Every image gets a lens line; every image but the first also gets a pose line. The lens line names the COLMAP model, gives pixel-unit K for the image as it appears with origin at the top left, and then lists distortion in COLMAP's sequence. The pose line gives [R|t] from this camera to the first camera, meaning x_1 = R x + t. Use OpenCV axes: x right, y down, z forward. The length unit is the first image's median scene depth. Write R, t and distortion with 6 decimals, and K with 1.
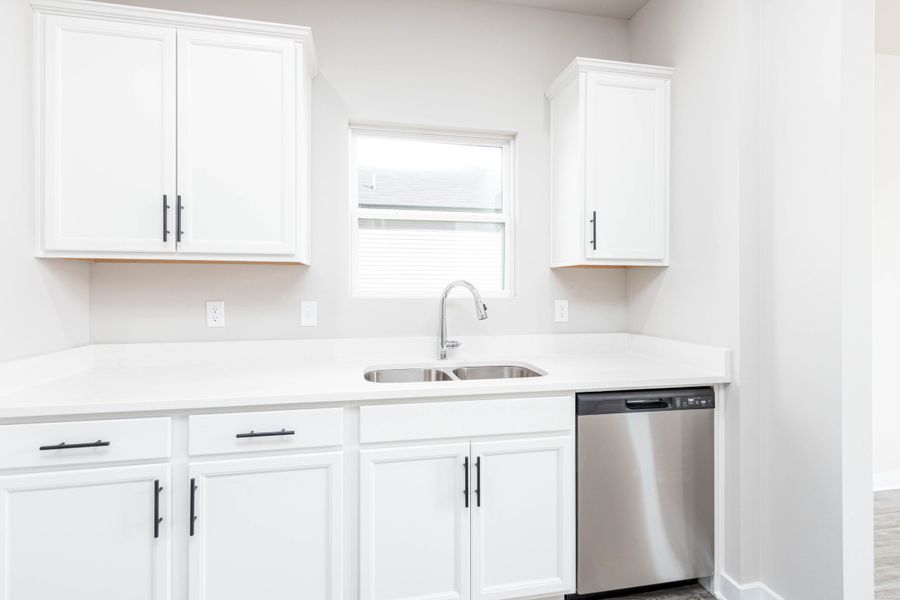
lens RADIAL K [[417.6, 0, 446.7], [0, 417.6, 283.9], [0, 0, 1]] dist [0.003347, 0.000361]
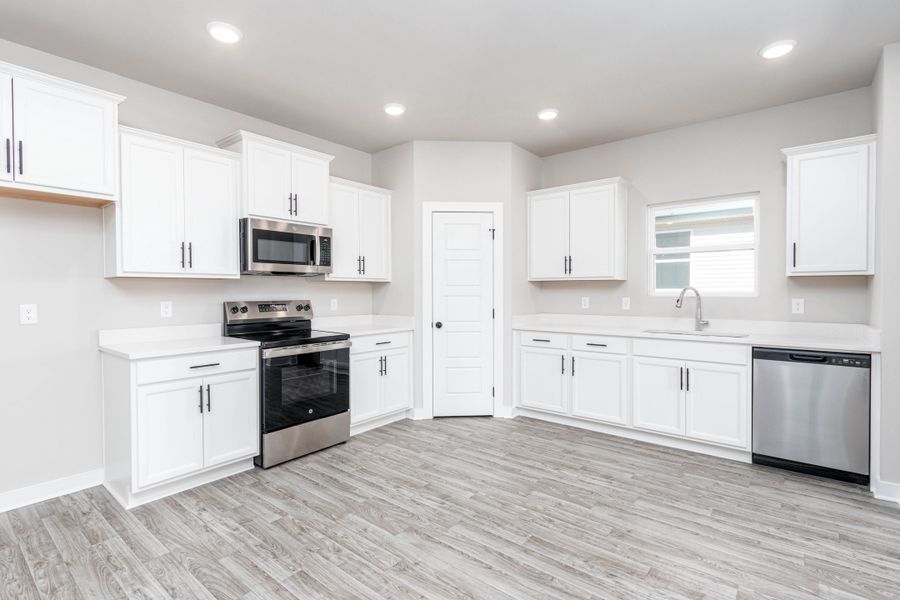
lens RADIAL K [[428.4, 0, 445.0], [0, 428.4, 306.5], [0, 0, 1]] dist [0.006155, -0.000857]
pose [[0.638735, 0.021709, -0.769121, 0.900733], [0.010044, 0.999281, 0.036547, -0.002614], [0.769362, -0.031069, 0.638058, -1.282462]]
